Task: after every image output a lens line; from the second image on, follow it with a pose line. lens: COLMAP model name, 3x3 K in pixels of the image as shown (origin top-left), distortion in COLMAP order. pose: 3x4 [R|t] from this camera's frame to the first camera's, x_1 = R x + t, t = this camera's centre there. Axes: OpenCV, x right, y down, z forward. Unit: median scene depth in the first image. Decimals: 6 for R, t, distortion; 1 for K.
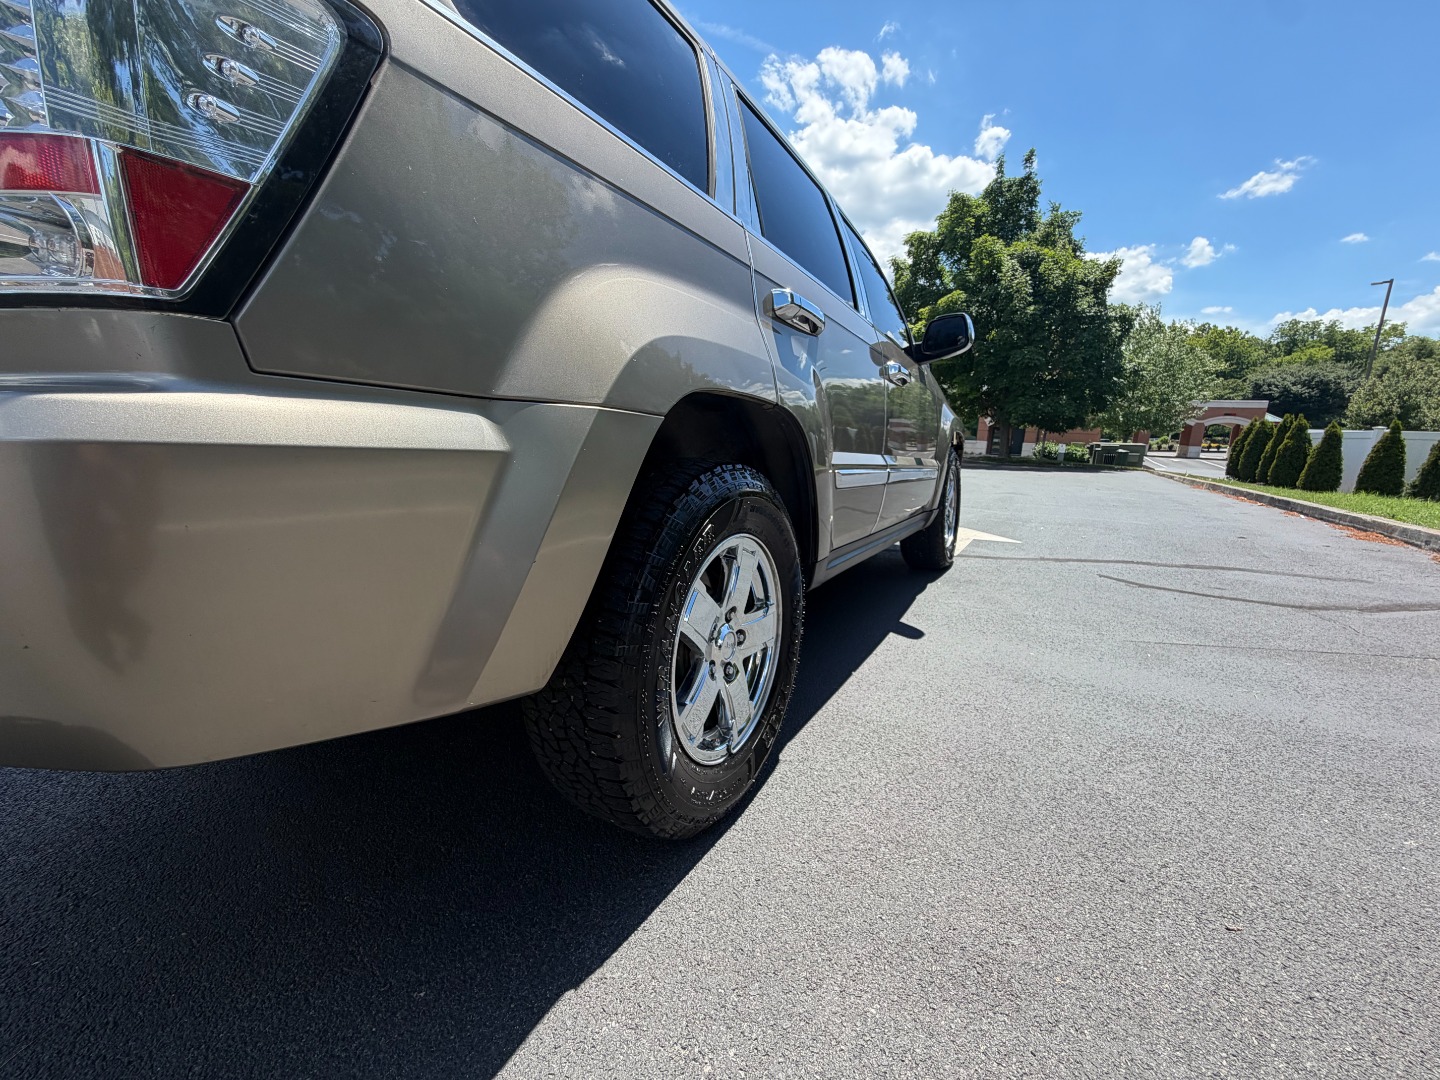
lens RADIAL K [[580.6, 0, 716.5], [0, 580.6, 539.6], [0, 0, 1]] dist [0.000782, 0.000070]
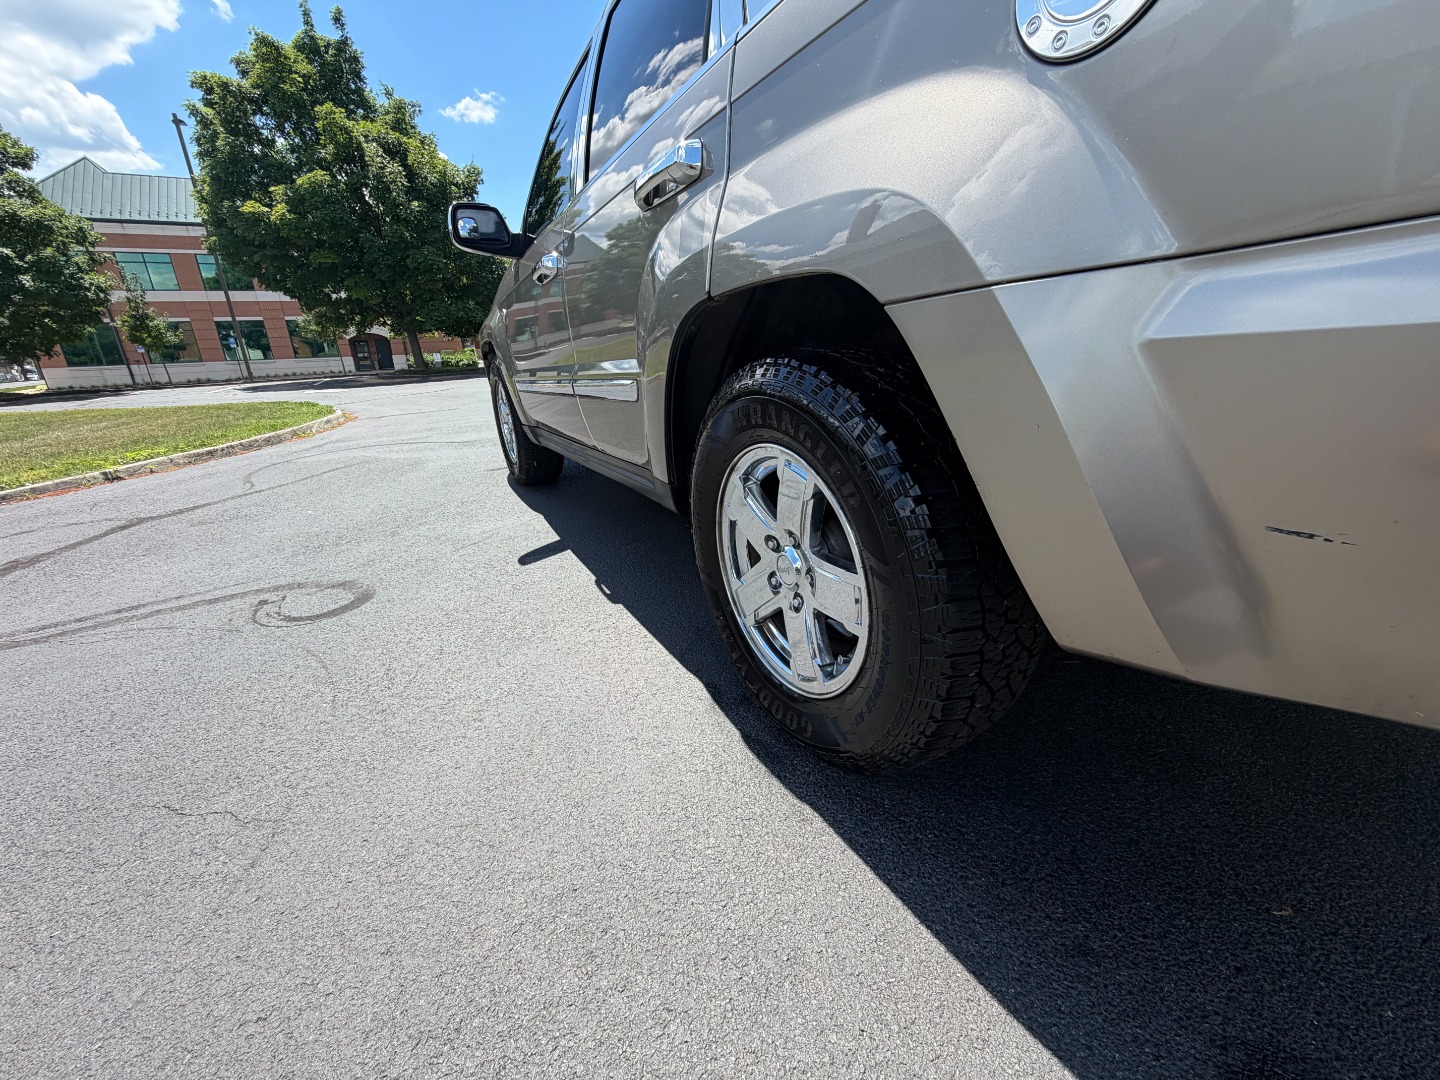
lens RADIAL K [[580.6, 0, 716.5], [0, 580.6, 539.6], [0, 0, 1]] dist [0.000782, 0.000070]
pose [[0.518258, -0.329409, 0.789239, -0.132531], [0.215957, 0.943345, 0.251919, -0.014132], [-0.827509, 0.039883, 0.560034, 0.082151]]
